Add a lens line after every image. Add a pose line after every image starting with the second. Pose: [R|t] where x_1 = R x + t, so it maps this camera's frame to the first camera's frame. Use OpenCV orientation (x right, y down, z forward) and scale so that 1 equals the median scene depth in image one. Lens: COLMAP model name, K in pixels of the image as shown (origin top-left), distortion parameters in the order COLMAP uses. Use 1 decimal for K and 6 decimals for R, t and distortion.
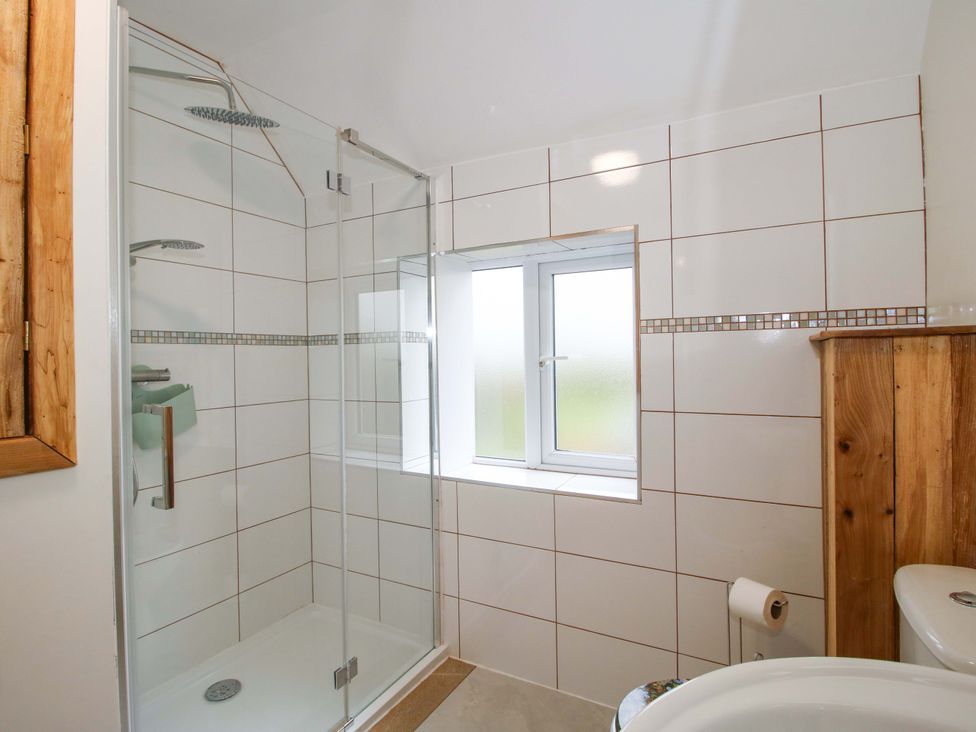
lens RADIAL K [[508.8, 0, 484.9], [0, 508.8, 359.4], [0, 0, 1]] dist [-0.002025, -0.010076]
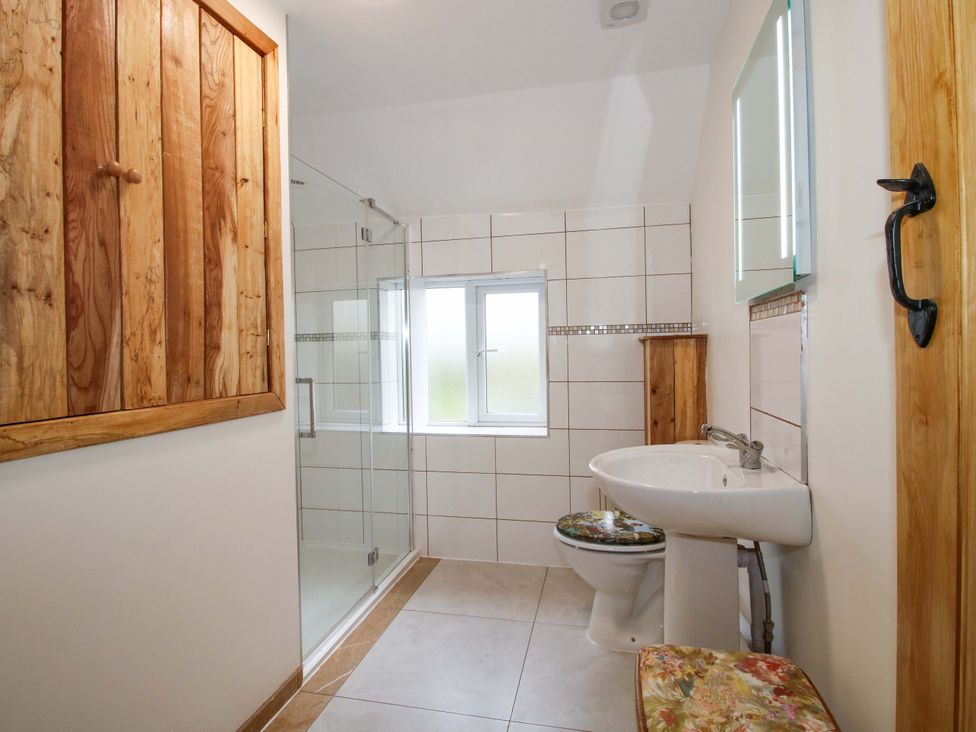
lens RADIAL K [[508.8, 0, 488.6], [0, 508.8, 363.2], [0, 0, 1]] dist [-0.002025, -0.010076]
pose [[0.958666, -0.010261, 0.284347, -0.352062], [0.005565, 0.999835, 0.017318, 0.010443], [-0.284478, -0.015019, 0.958565, -0.531754]]
